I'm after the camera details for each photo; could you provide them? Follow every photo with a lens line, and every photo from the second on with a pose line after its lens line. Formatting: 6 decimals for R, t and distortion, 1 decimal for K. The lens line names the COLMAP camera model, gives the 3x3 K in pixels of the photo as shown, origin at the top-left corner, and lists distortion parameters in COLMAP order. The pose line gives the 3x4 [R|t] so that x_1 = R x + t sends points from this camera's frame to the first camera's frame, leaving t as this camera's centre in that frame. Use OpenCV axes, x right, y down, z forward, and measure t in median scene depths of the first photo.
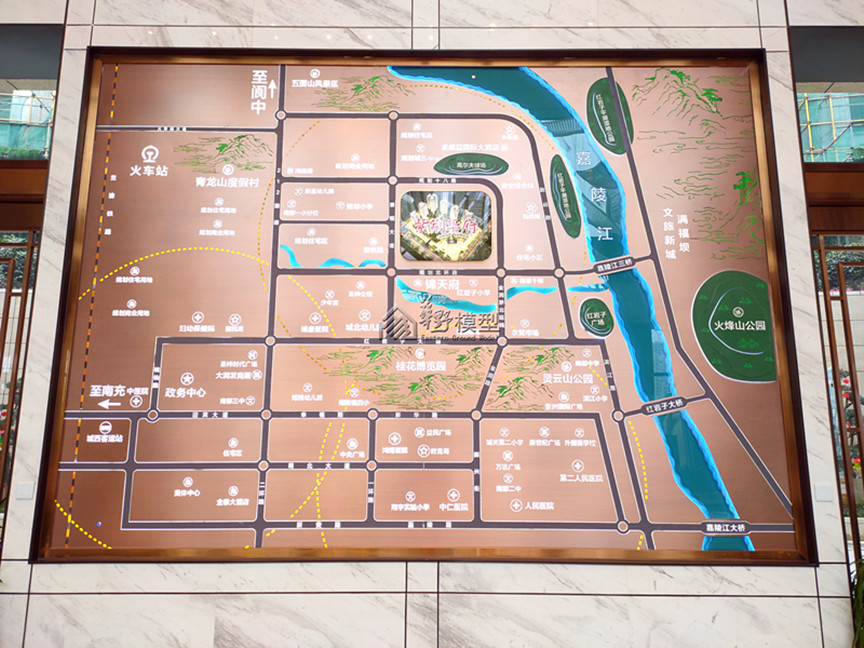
lens RADIAL K [[642.9, 0, 434.8], [0, 642.9, 323.1], [0, 0, 1]] dist [0.062113, -0.068593]
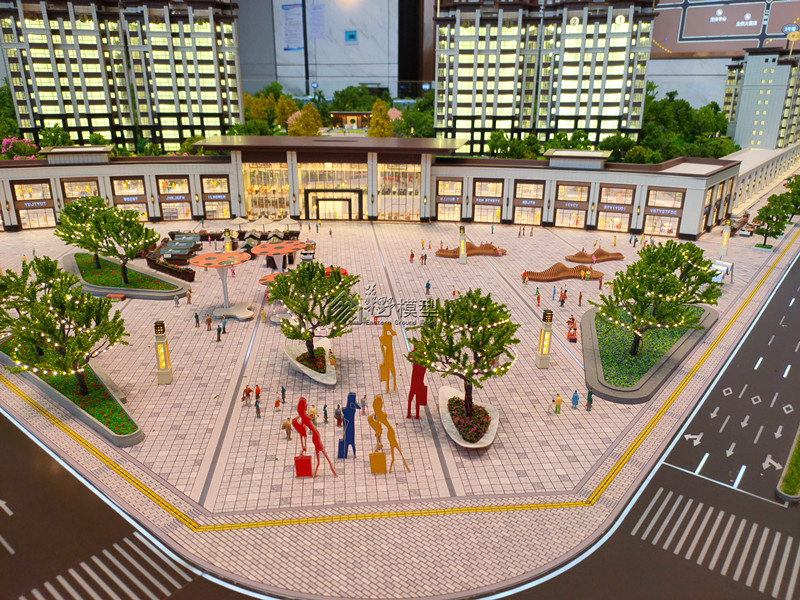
lens RADIAL K [[595.3, 0, 402.6], [0, 595.3, 299.1], [0, 0, 1]] dist [0.062113, -0.068593]
pose [[0.778733, 0.214608, -0.589507, 0.072847], [0.113909, 0.875682, 0.469262, 0.060505], [0.616928, -0.432580, 0.657476, -0.883495]]
